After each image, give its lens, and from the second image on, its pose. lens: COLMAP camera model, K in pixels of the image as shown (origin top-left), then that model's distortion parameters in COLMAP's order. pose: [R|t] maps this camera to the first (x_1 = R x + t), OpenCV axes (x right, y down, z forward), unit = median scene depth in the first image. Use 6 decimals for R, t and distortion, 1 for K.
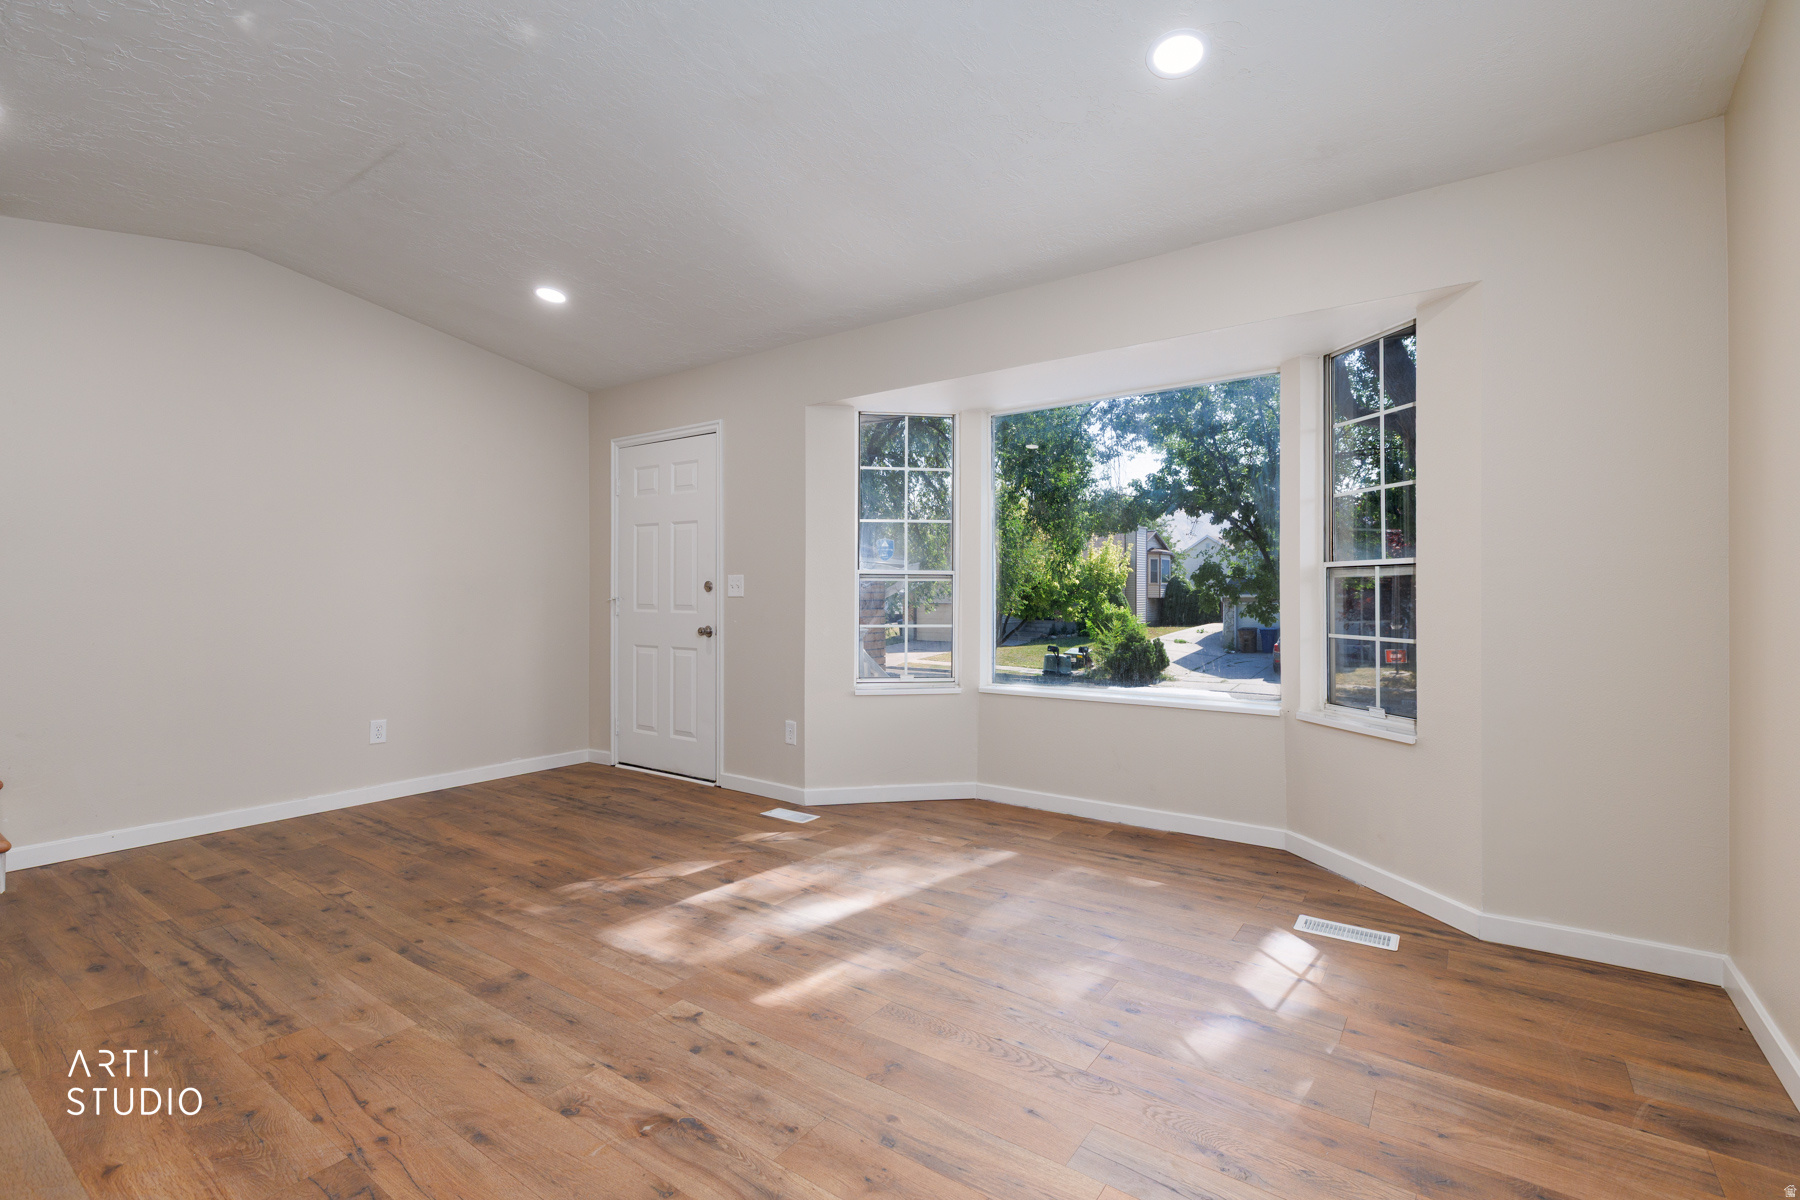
lens RADIAL K [[807.3, 0, 910.3], [0, 807.3, 595.3], [0, 0, 1]] dist [0.009187, -0.002633]
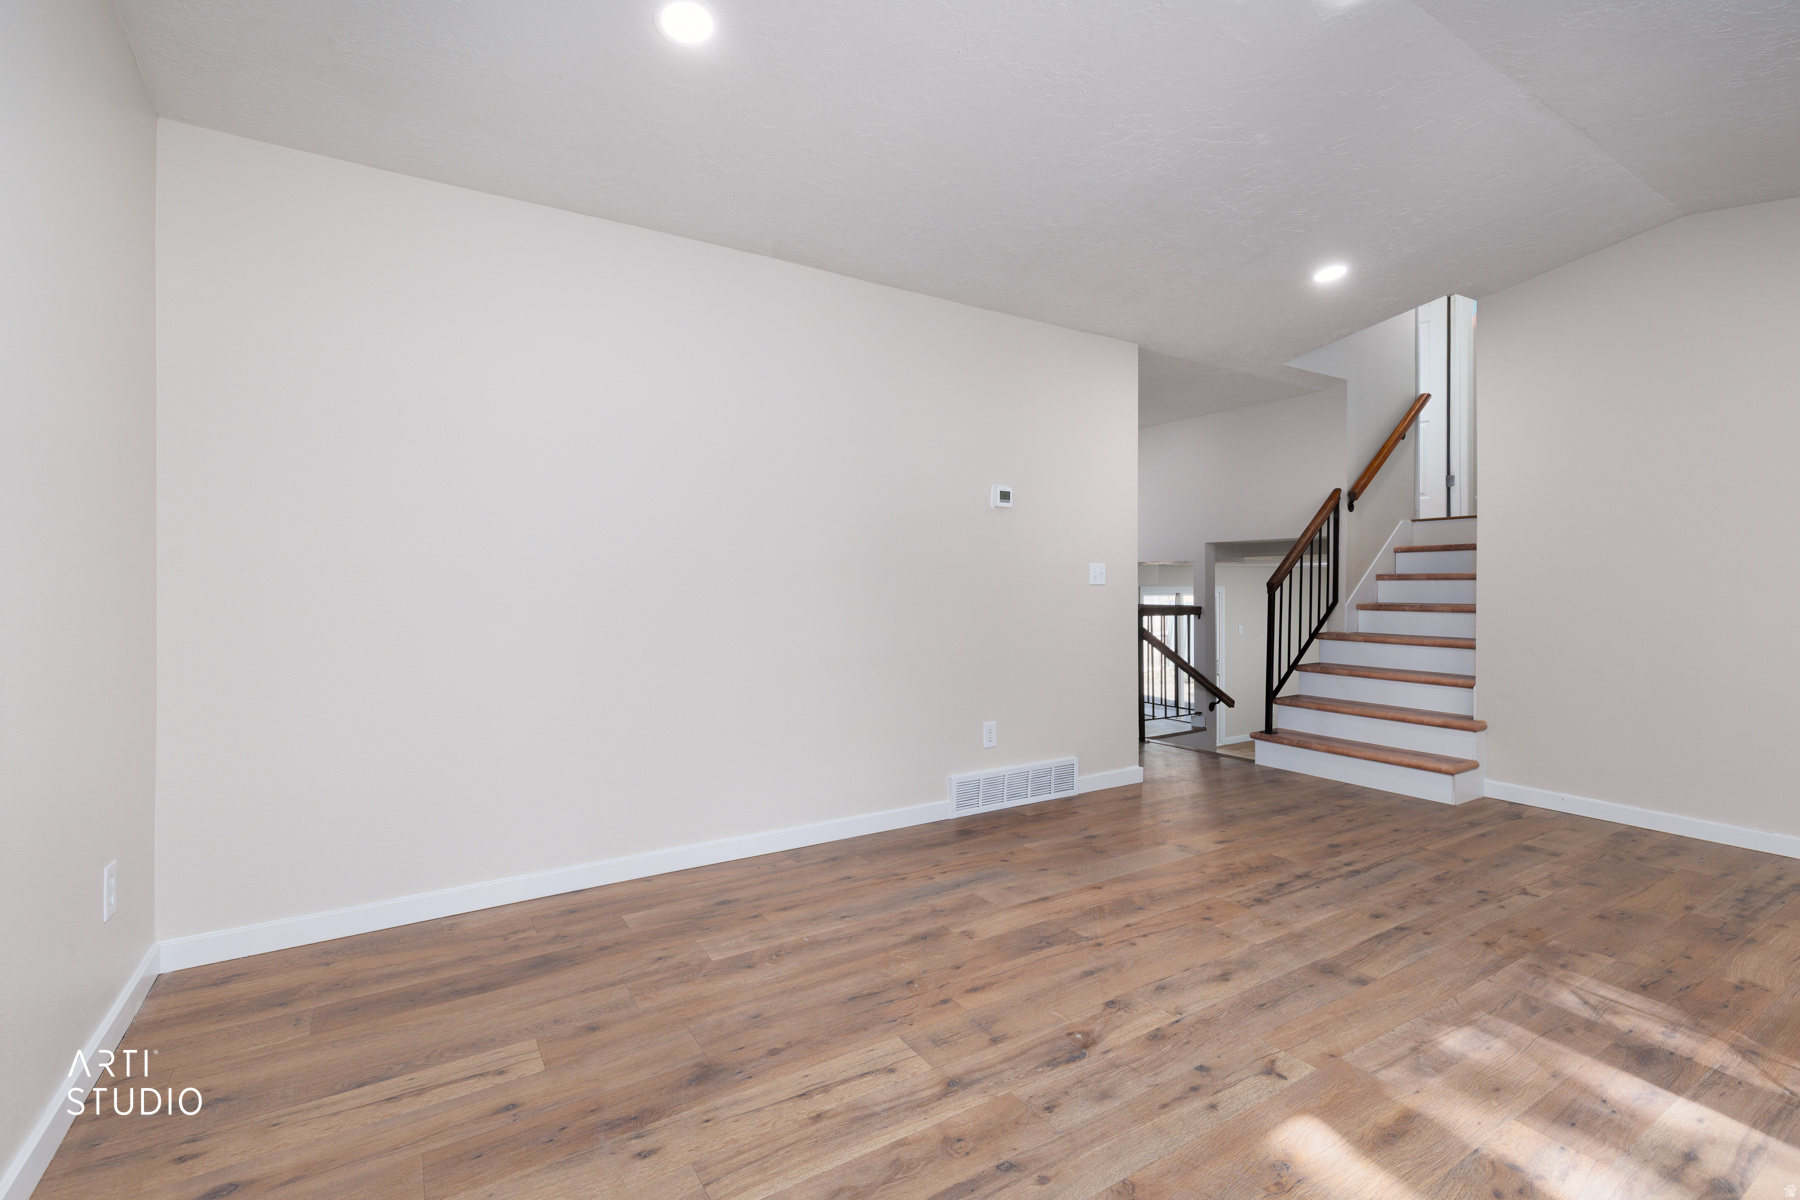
lens RADIAL K [[807.3, 0, 906.9], [0, 807.3, 583.2], [0, 0, 1]] dist [0.009187, -0.002633]
pose [[-0.378483, 0.001667, -0.925607, 0.509673], [-0.004697, 0.999982, 0.003721, -0.003695], [0.925596, 0.005756, -0.378468, 0.715975]]
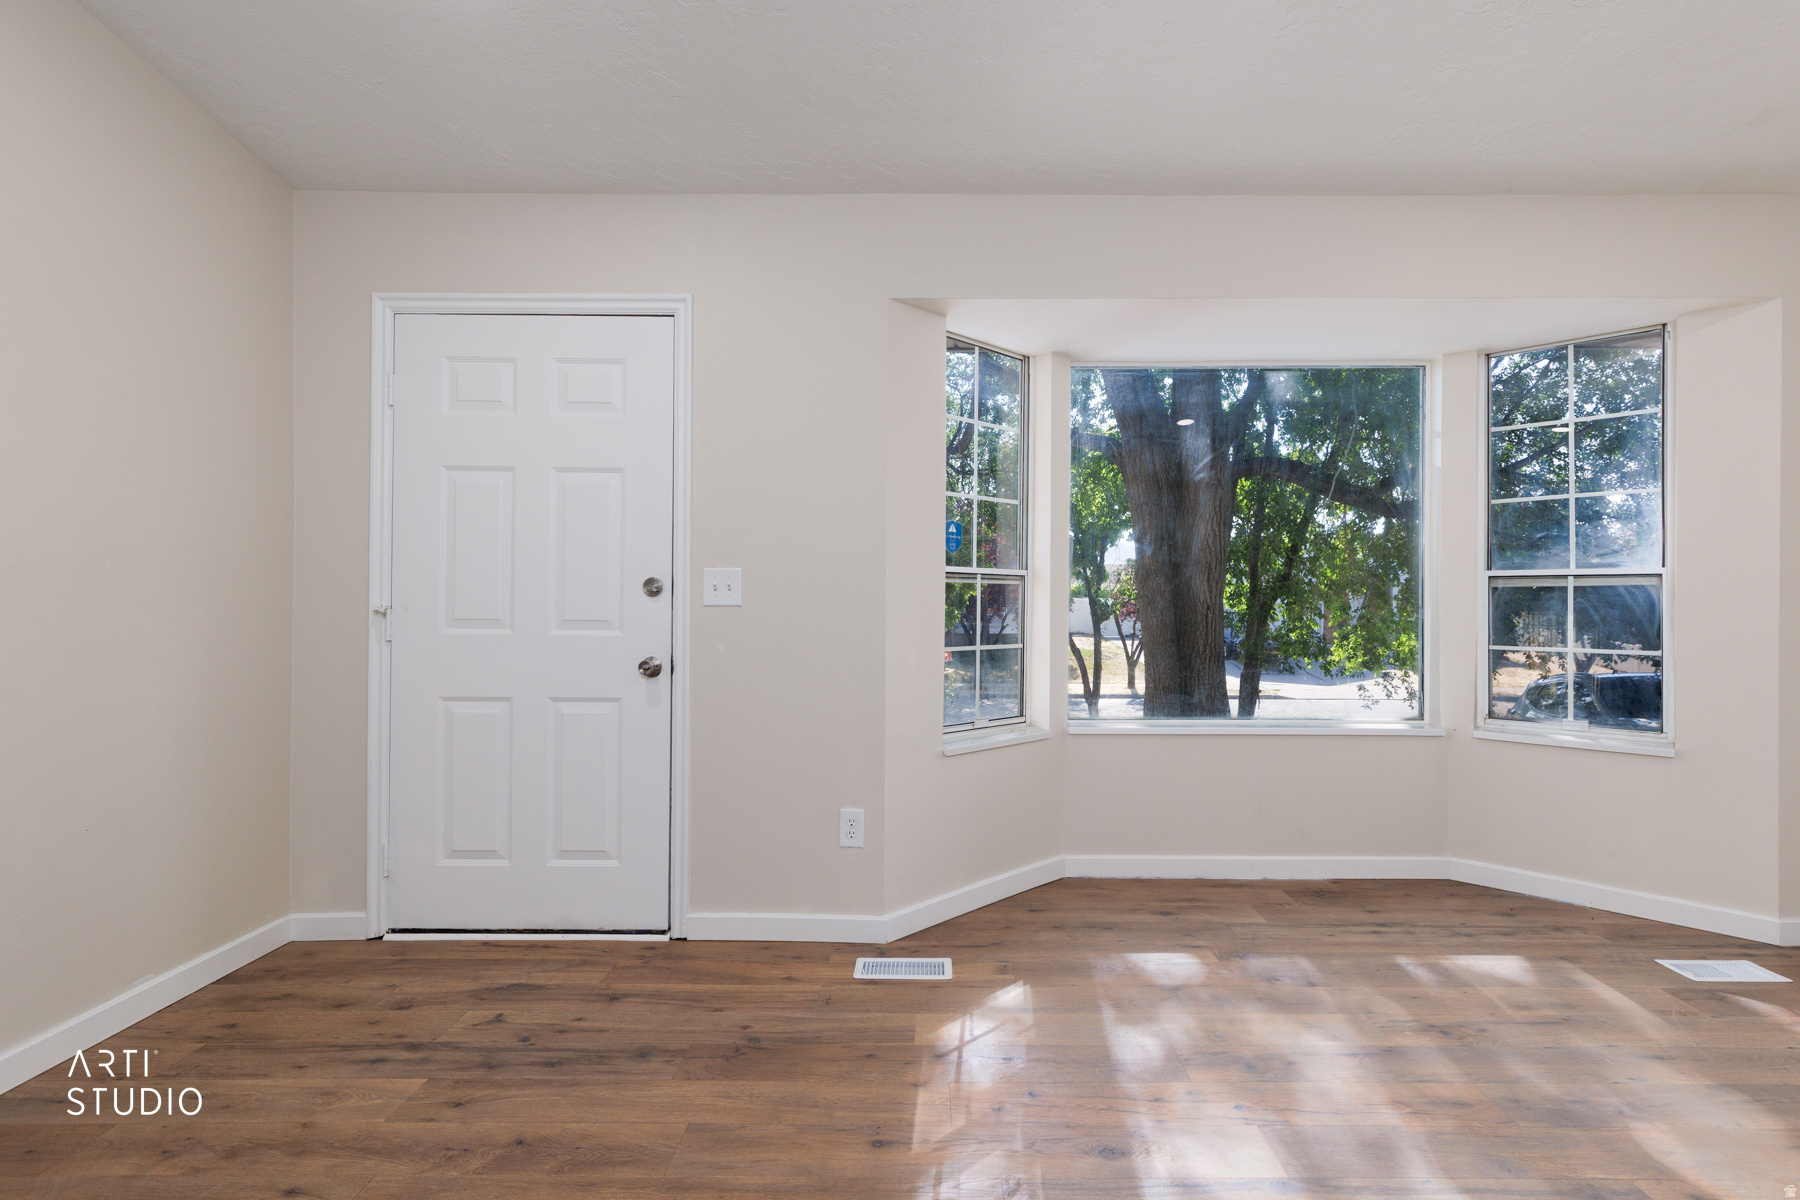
lens RADIAL K [[807.3, 0, 925.9], [0, 807.3, 601.5], [0, 0, 1]] dist [0.009187, -0.002633]
pose [[0.818787, 0.004671, 0.574079, -0.689350], [-0.004150, 0.999989, -0.002218, -0.000400], [-0.574083, -0.000566, 0.818797, 0.706101]]
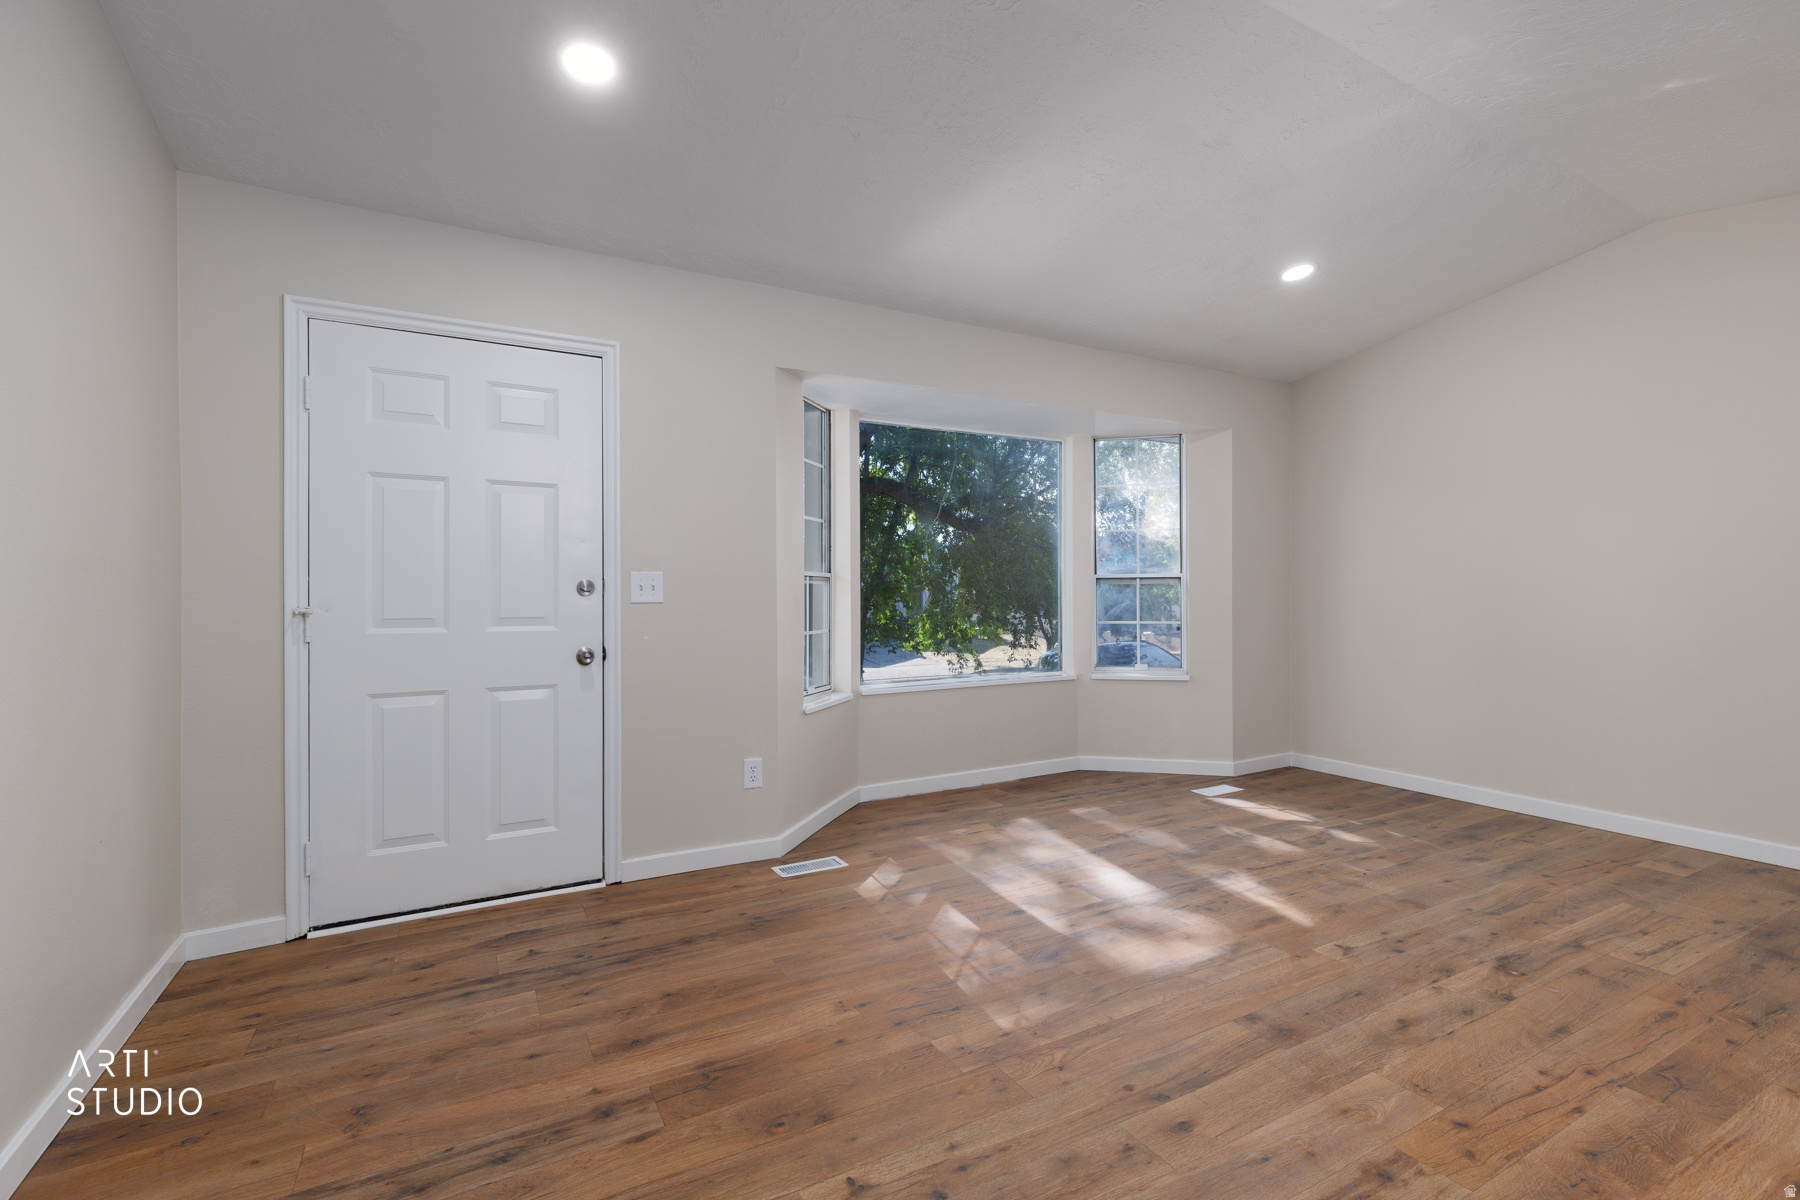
lens RADIAL K [[807.3, 0, 901.1], [0, 807.3, 598.3], [0, 0, 1]] dist [0.009187, -0.002633]
pose [[0.431768, -0.004750, 0.901972, -1.211631], [0.007915, 0.999968, 0.001477, -0.001750], [-0.901950, 0.006501, 0.431791, 0.796462]]
